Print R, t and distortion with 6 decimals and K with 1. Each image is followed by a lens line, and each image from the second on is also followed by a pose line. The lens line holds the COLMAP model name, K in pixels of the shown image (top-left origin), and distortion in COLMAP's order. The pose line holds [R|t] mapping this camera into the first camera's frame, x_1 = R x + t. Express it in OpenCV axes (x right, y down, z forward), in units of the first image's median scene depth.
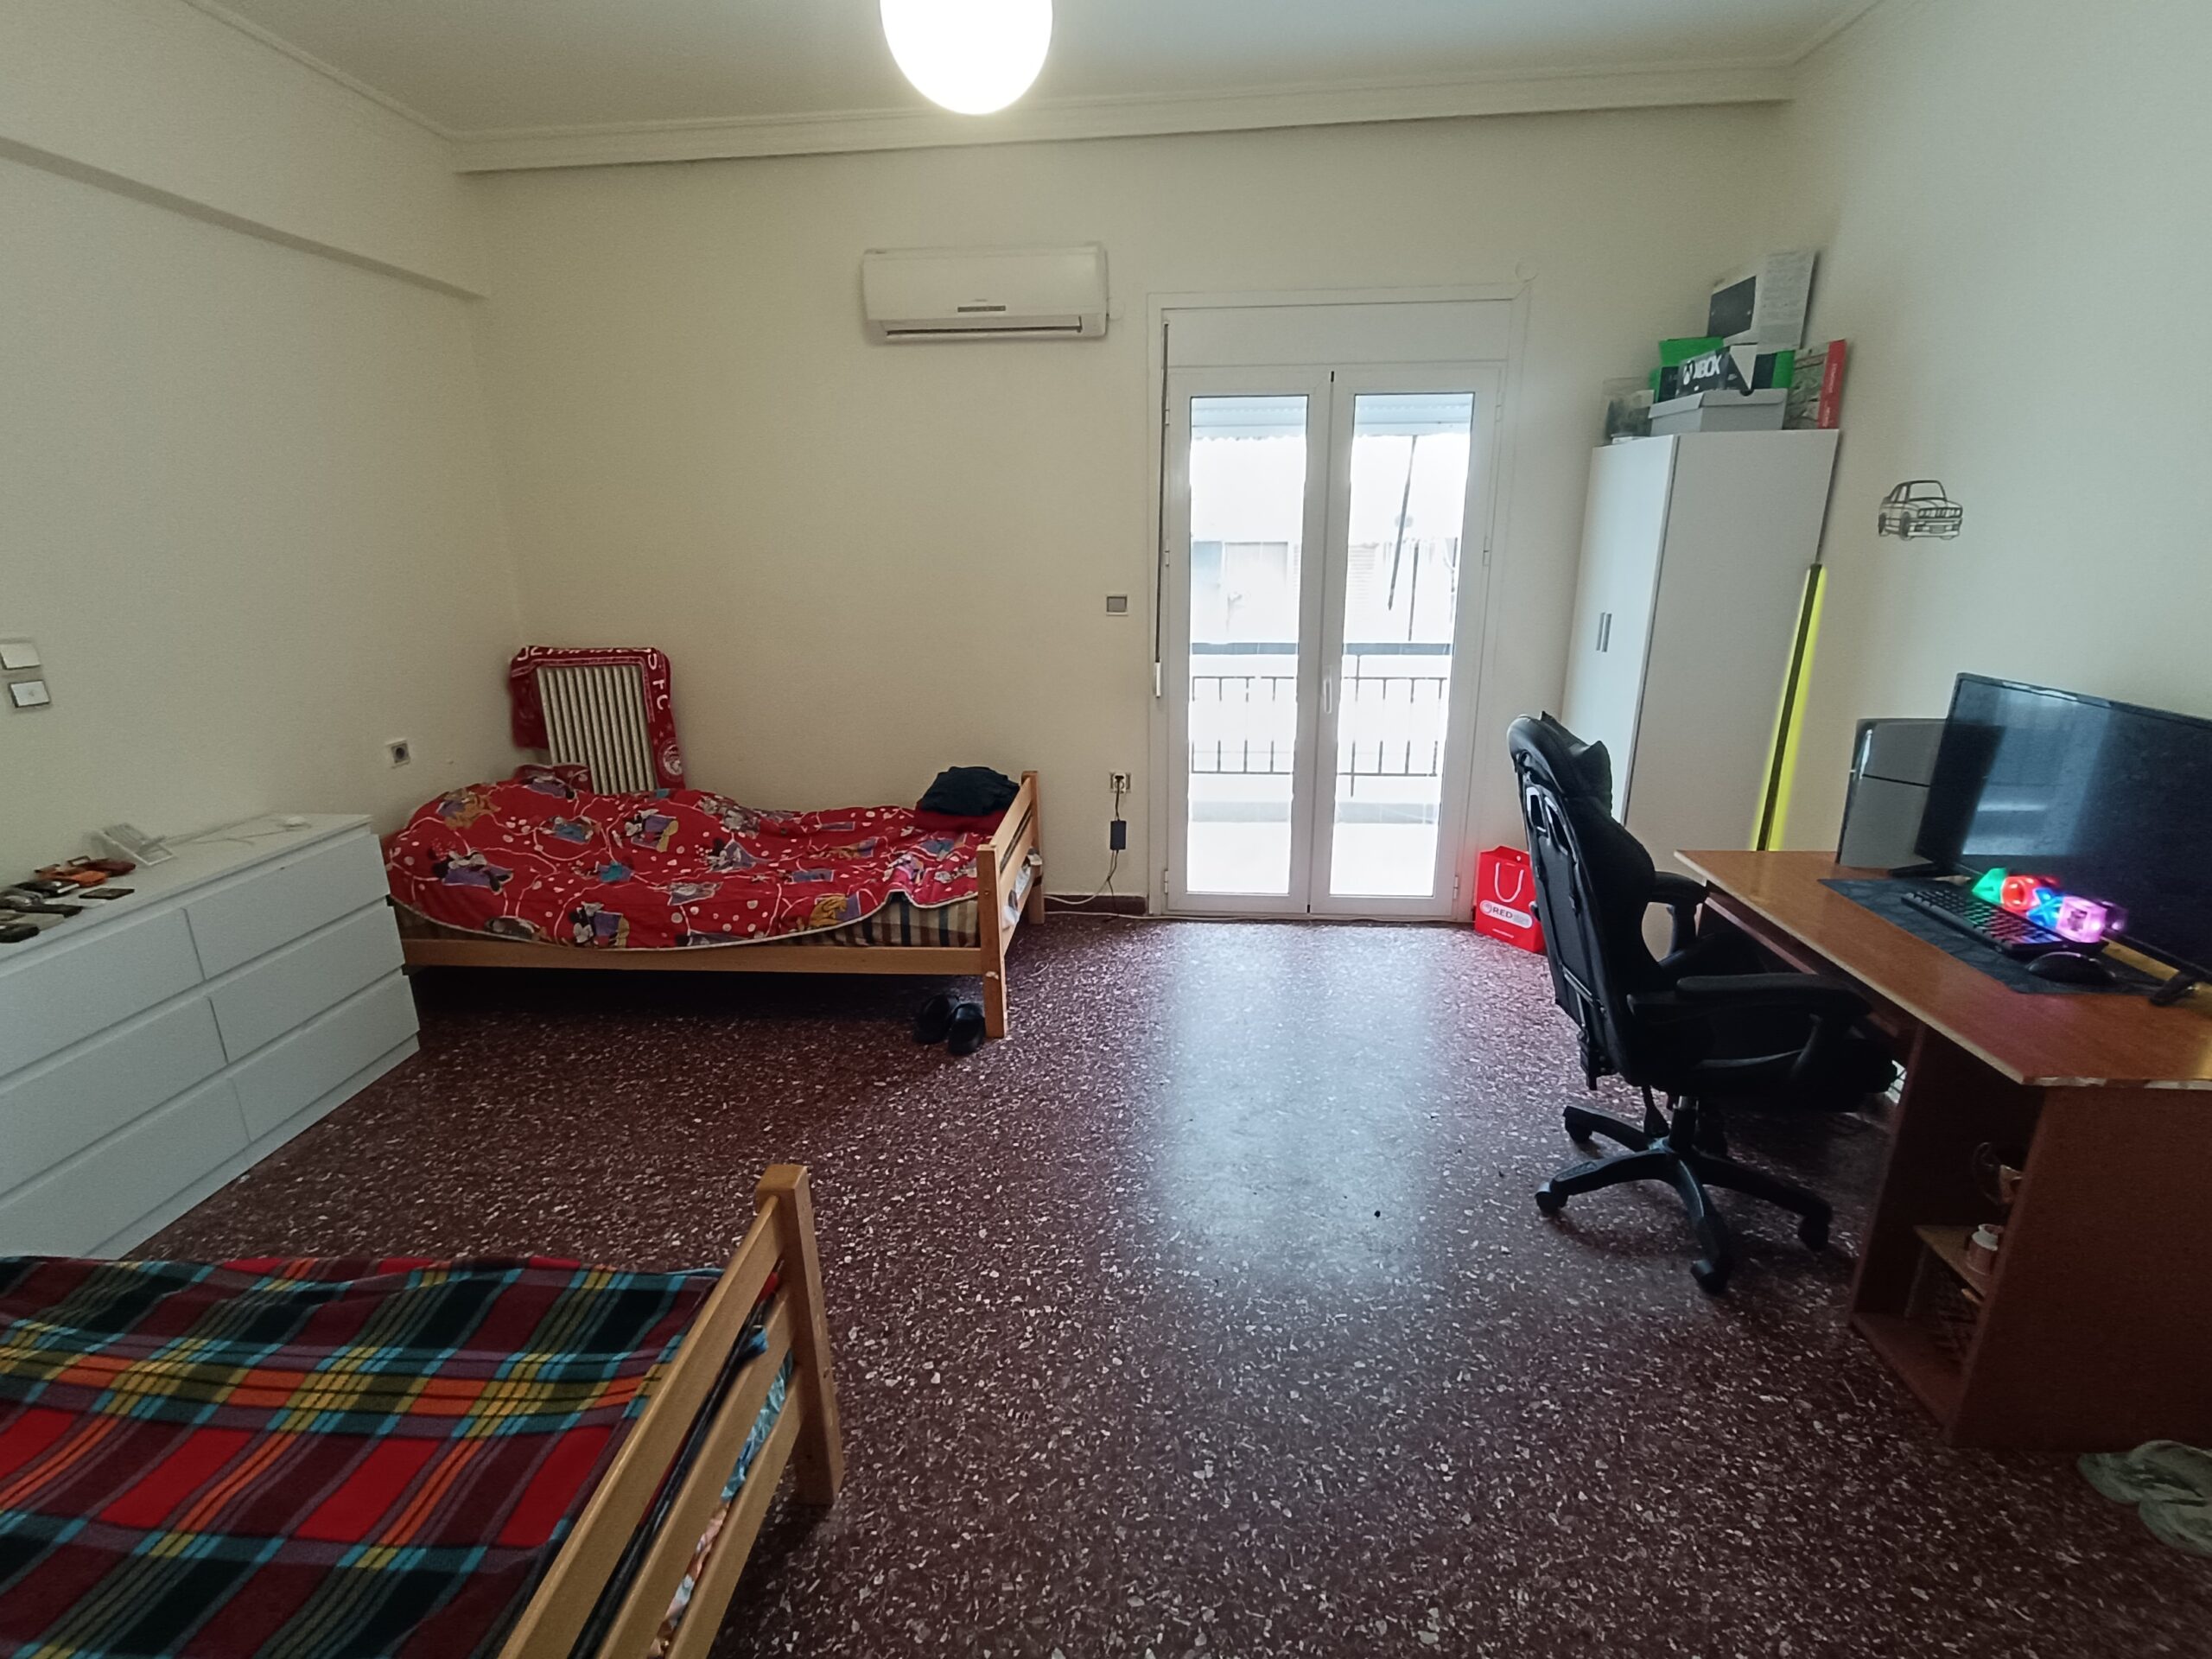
lens RADIAL K [[1004.0, 0, 1113.8], [0, 1004.0, 819.8], [0, 0, 1]] dist [-0.017259, 0.005131]
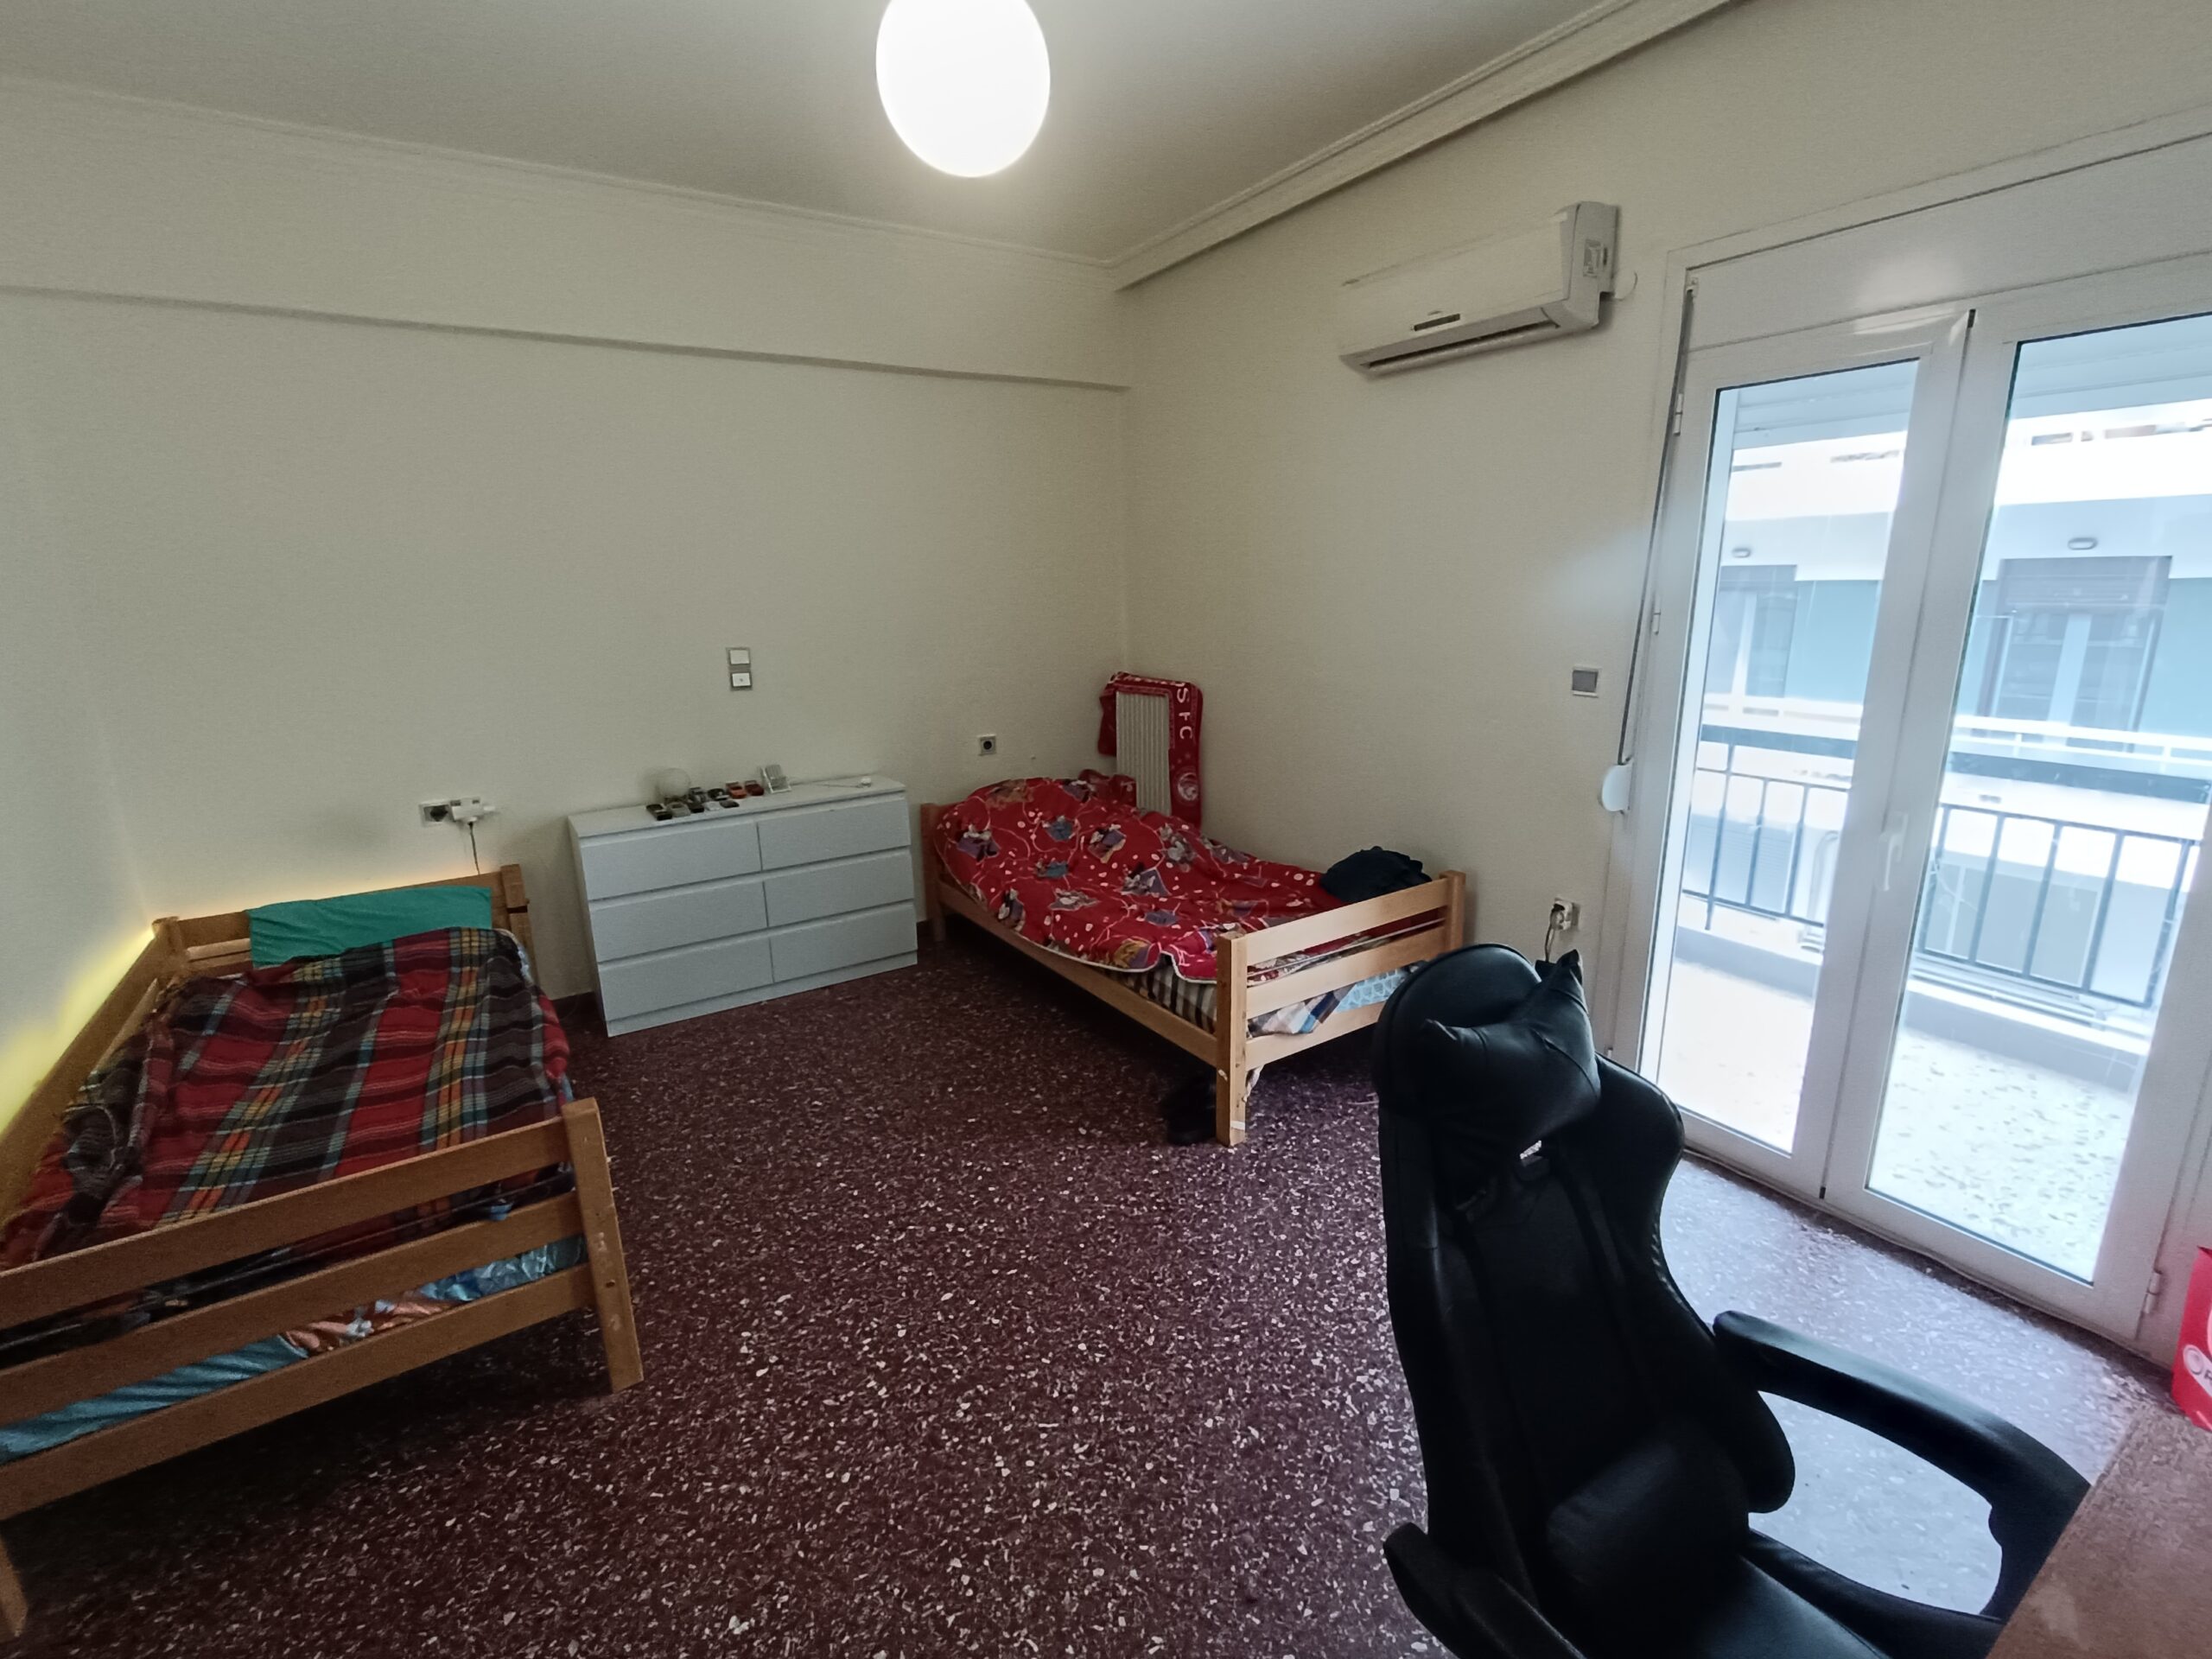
lens RADIAL K [[1004.0, 0, 1116.8], [0, 1004.0, 829.2], [0, 0, 1]] dist [-0.017259, 0.005131]
pose [[0.601744, 0.197393, -0.773912, 0.465744], [-0.212163, 0.973671, 0.083378, -0.112924], [0.769994, 0.114023, 0.627780, 0.328871]]
